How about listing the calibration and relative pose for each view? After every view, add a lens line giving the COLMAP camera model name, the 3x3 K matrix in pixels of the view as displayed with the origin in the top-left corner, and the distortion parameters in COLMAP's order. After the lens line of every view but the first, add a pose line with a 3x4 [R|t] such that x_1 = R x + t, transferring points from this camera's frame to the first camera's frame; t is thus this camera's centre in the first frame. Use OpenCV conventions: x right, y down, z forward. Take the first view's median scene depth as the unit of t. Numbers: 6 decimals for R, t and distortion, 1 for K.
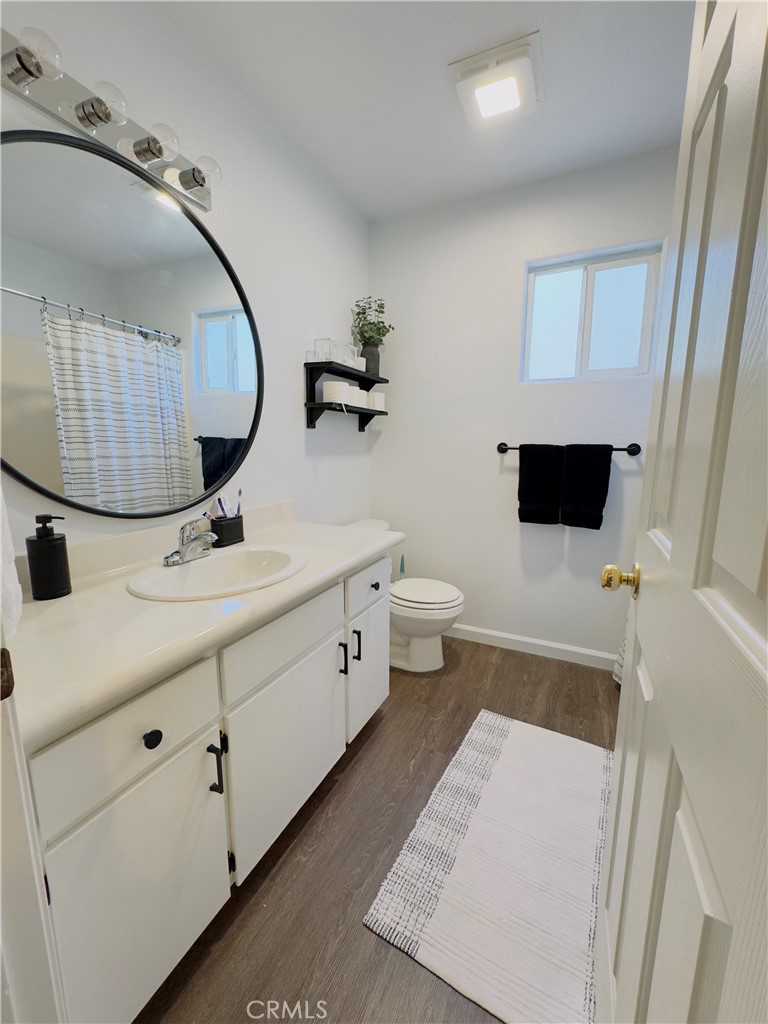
lens RADIAL K [[409.8, 0, 385.3], [0, 409.8, 511.1], [0, 0, 1]] dist [-0.002836, 0.000809]
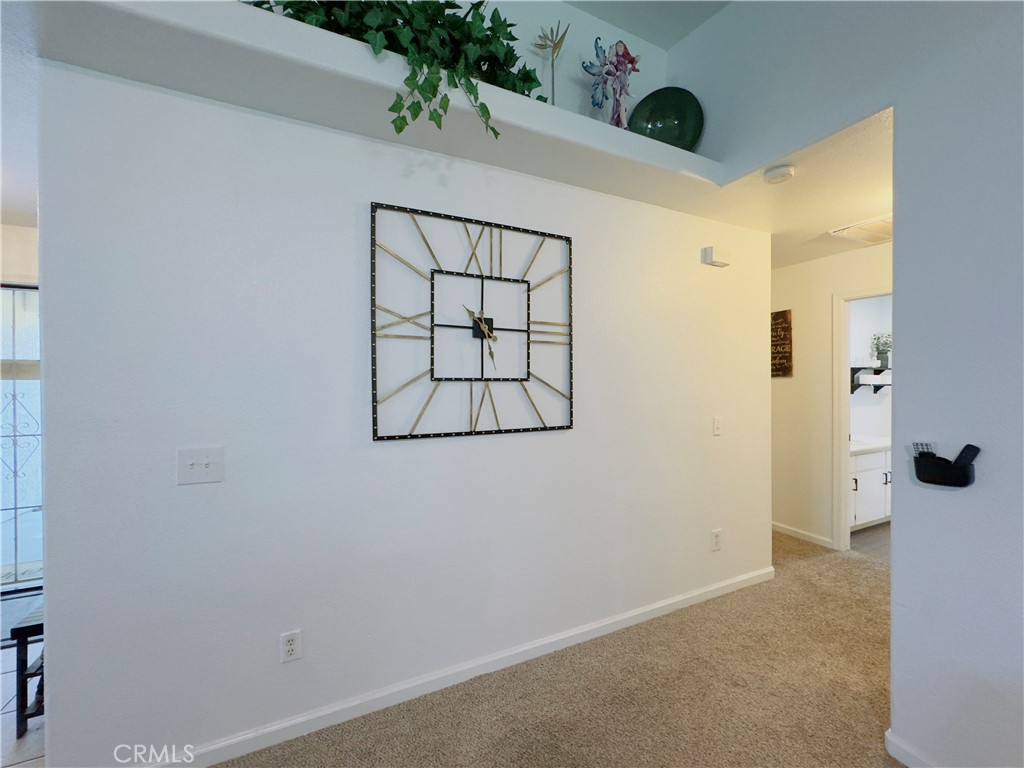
lens RADIAL K [[426.8, 0, 512.0], [0, 426.8, 384.0], [0, 0, 1]] dist [0.000036, 0.000131]
pose [[0.790022, -0.007381, -0.613035, -0.221751], [-0.091203, 0.987386, -0.129422, 0.224287], [0.606257, 0.158157, 0.779384, -2.035246]]
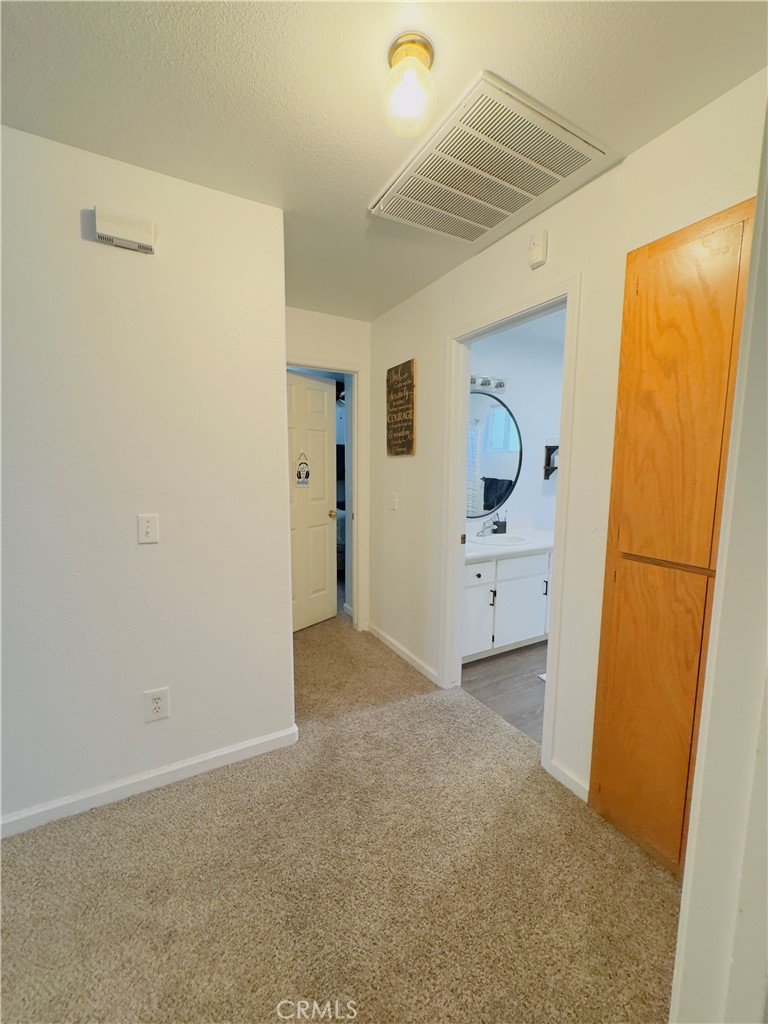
lens RADIAL K [[409.8, 0, 385.3], [0, 409.8, 511.1], [0, 0, 1]] dist [-0.002836, 0.000809]
pose [[0.814522, 0.068434, -0.576083, 0.301982], [-0.099469, 0.994787, -0.022466, 0.054158], [0.571542, 0.075601, 0.817083, -0.923974]]
